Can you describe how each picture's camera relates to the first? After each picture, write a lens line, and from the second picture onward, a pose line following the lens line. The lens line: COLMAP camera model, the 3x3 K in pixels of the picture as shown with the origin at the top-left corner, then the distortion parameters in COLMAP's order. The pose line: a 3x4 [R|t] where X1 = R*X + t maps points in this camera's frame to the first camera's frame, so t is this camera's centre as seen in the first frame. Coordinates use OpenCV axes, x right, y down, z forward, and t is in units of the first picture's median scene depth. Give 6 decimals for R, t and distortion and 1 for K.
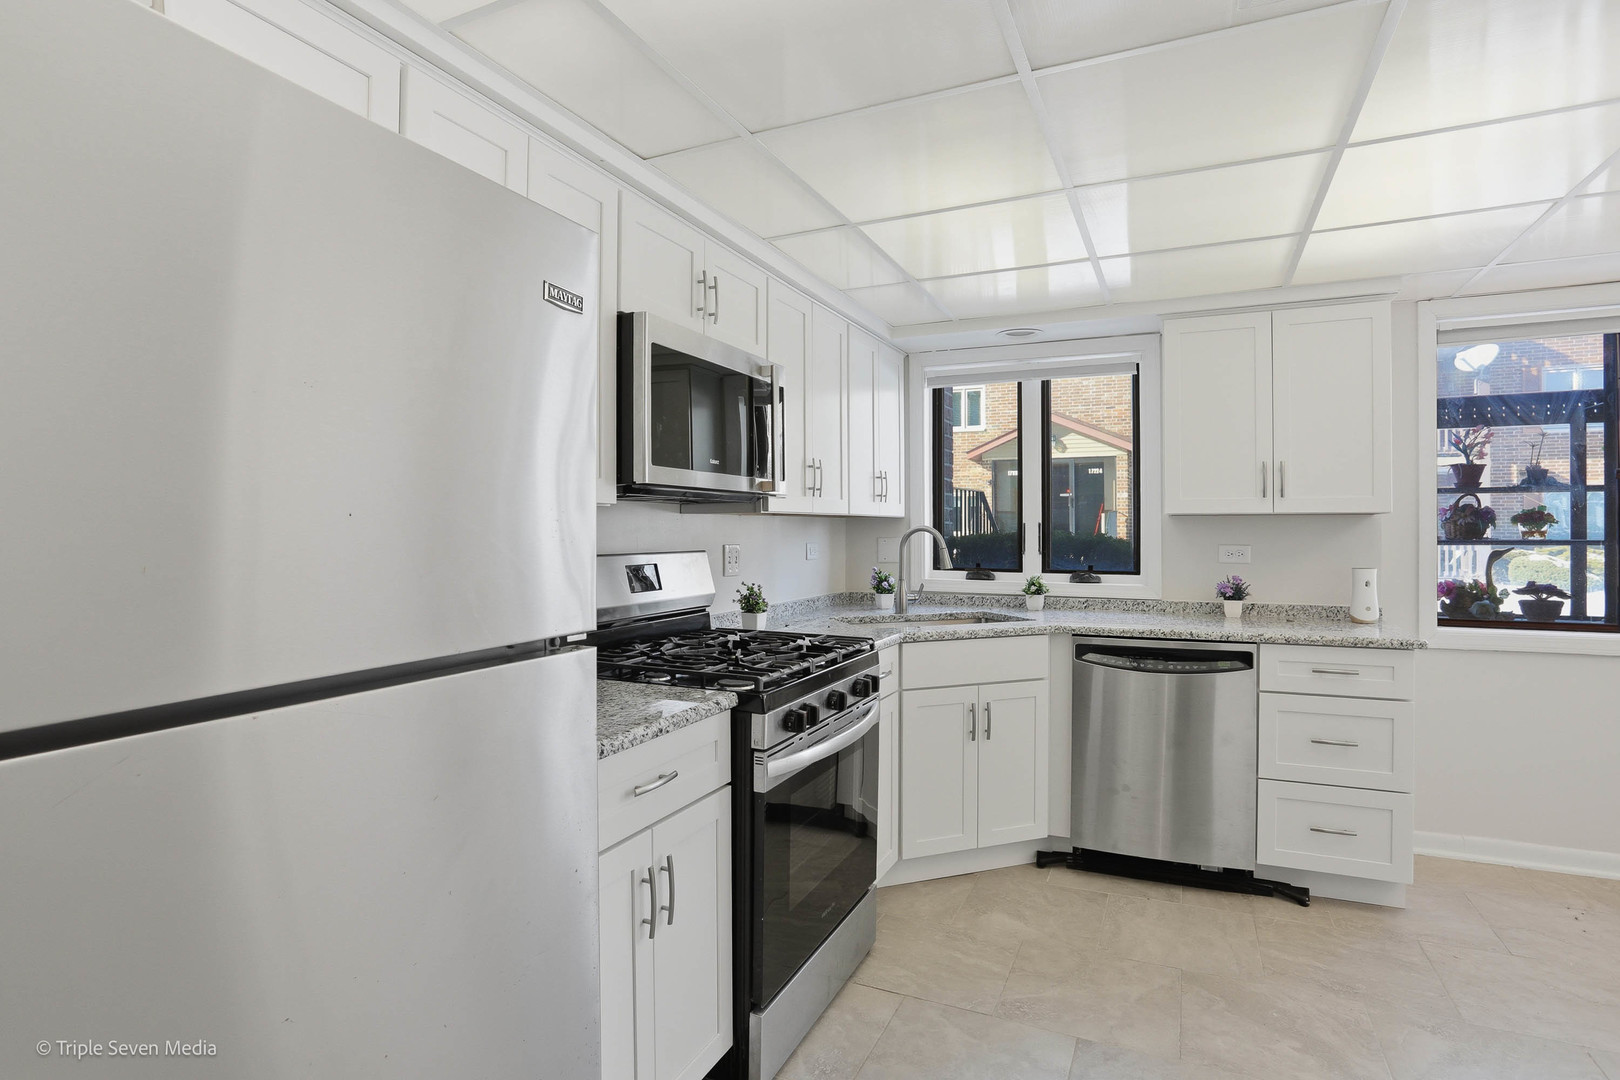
lens RADIAL K [[840.7, 0, 807.1], [0, 840.7, 526.3], [0, 0, 1]] dist [-0.056400, 0.028532]
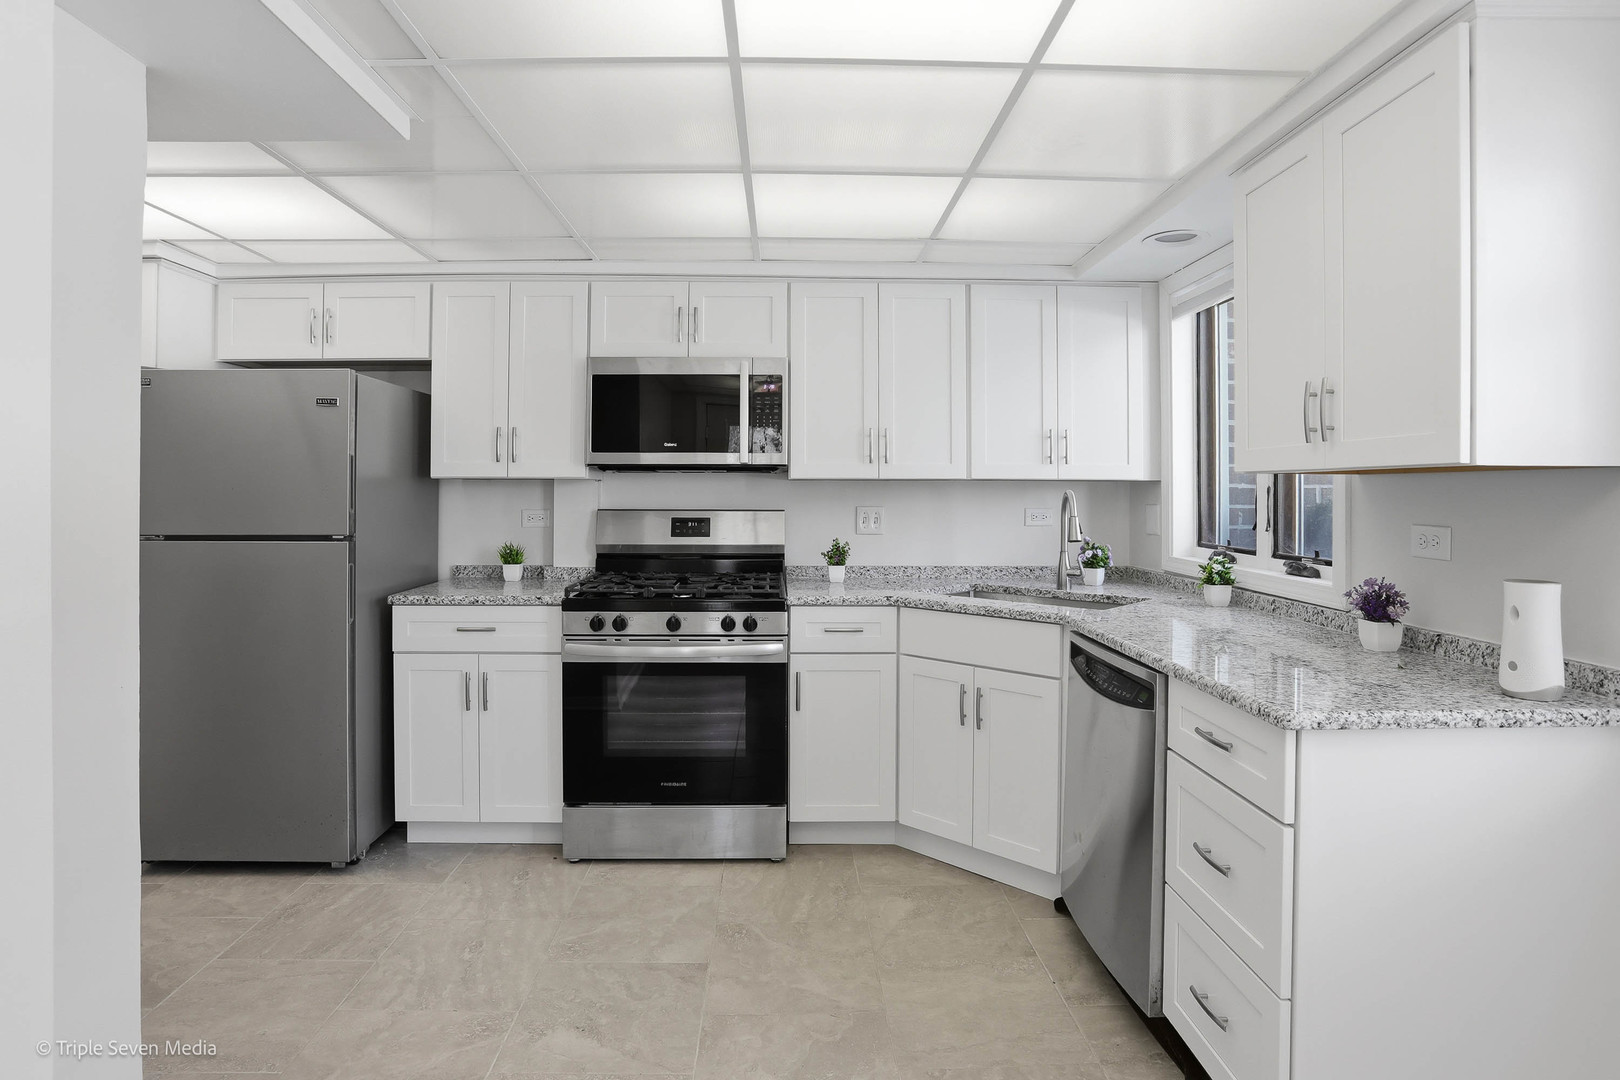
lens RADIAL K [[864.6, 0, 798.0], [0, 864.6, 484.1], [0, 0, 1]] dist [-0.069592, 0.033267]
pose [[0.435752, -0.004595, -0.900055, 0.906490], [-0.001724, 0.999981, -0.005939, -0.001114], [0.900065, 0.004139, 0.435736, 0.403423]]
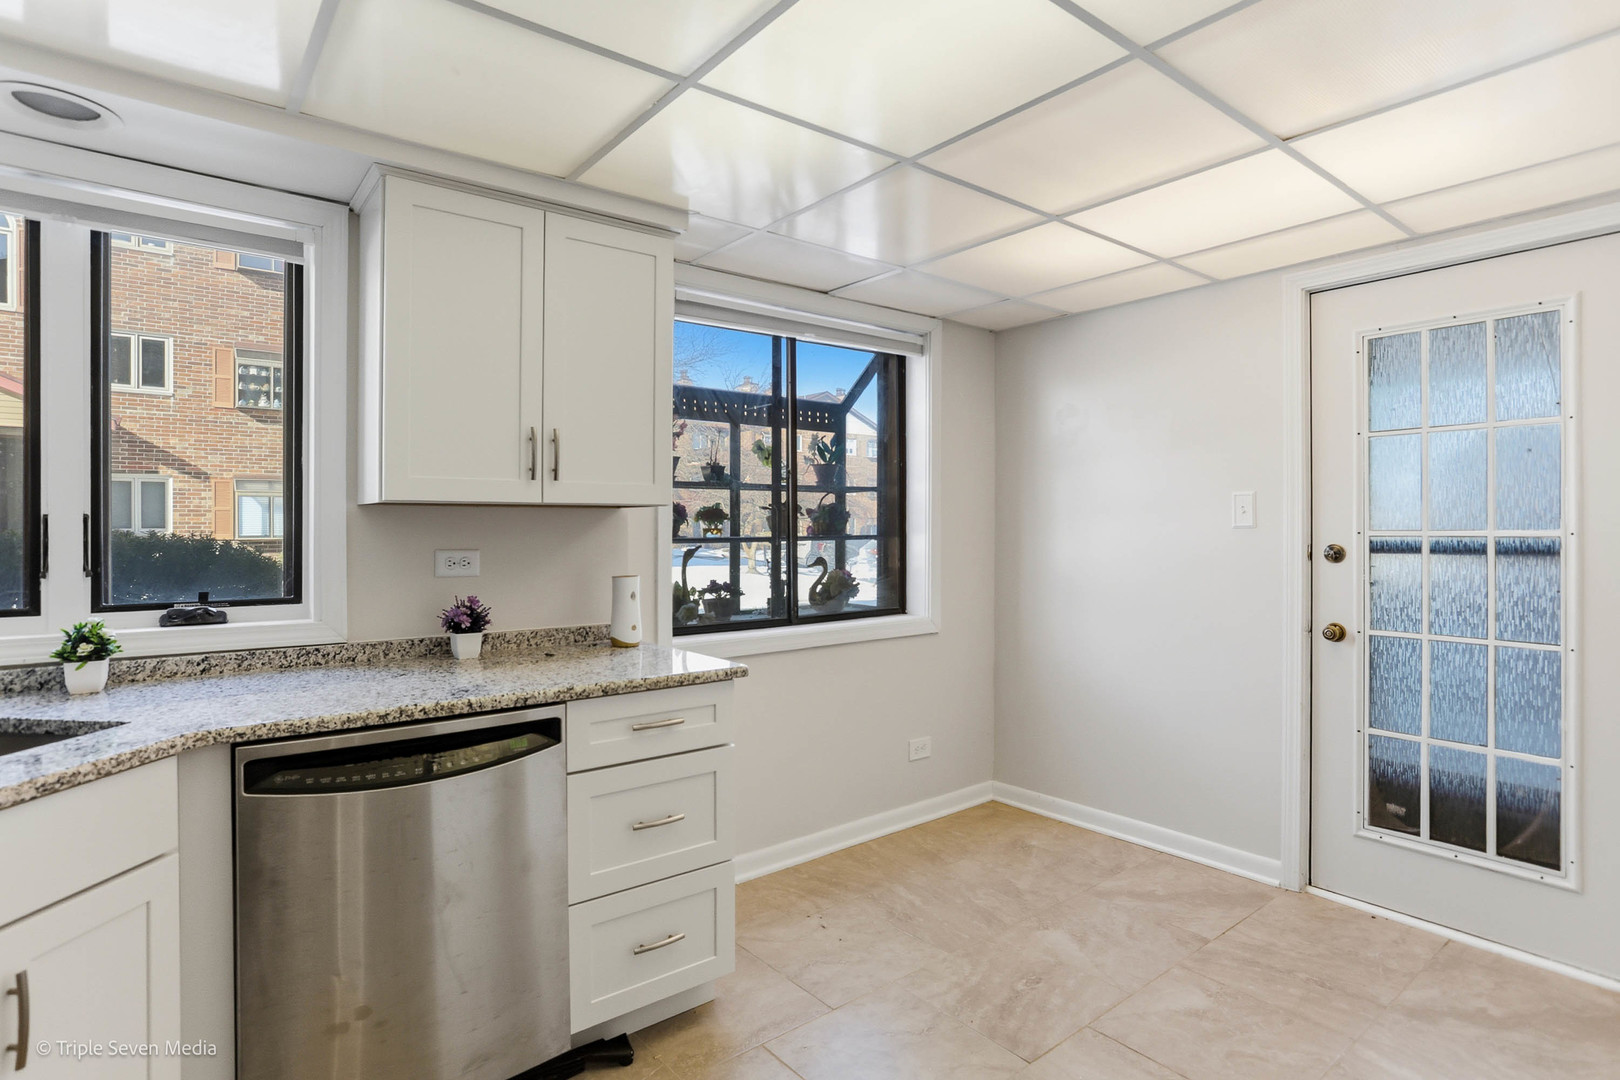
lens RADIAL K [[840.7, 0, 807.1], [0, 840.7, 526.3], [0, 0, 1]] dist [-0.056400, 0.028532]
pose [[0.452547, 0.000807, 0.891740, 0.042820], [-0.000541, 1.000000, -0.000631, 0.004185], [-0.891740, -0.000197, 0.452547, 0.474824]]
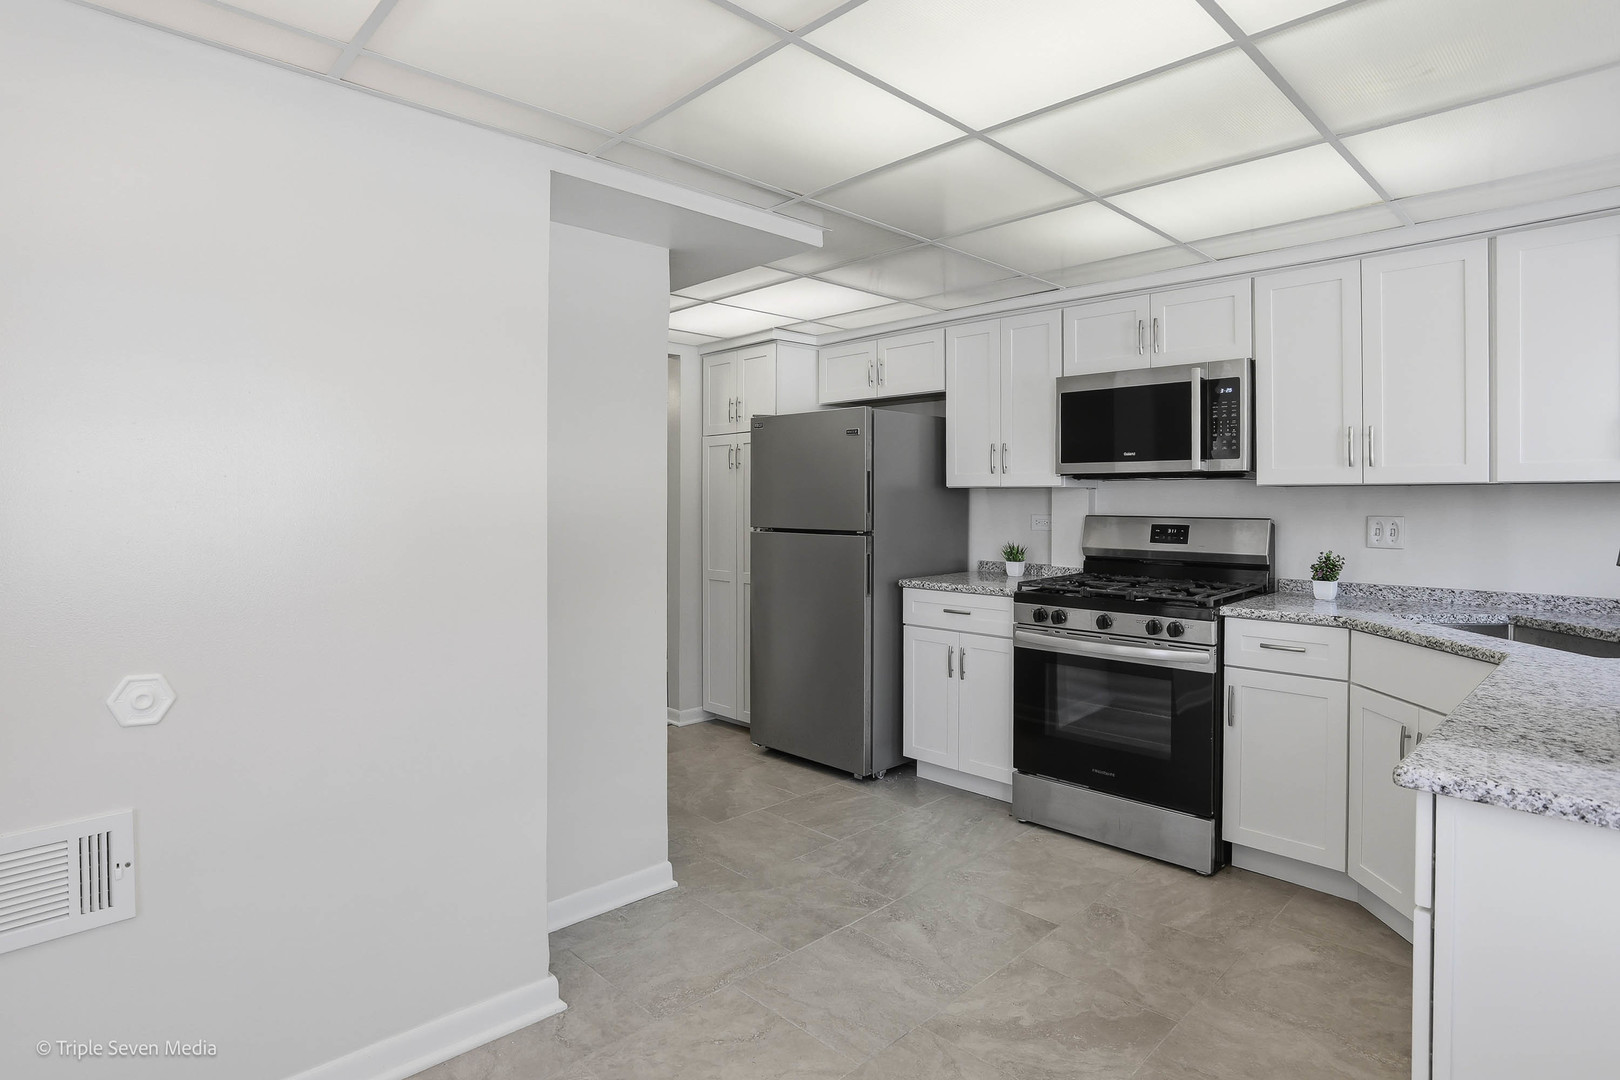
lens RADIAL K [[858.4, 0, 805.5], [0, 858.4, 498.1], [0, 0, 1]] dist [-0.060736, 0.031110]
pose [[-0.357186, 0.001853, -0.934032, 1.048281], [0.000768, 0.999998, 0.001691, -0.000794], [0.934033, -0.000113, -0.357187, 0.714510]]
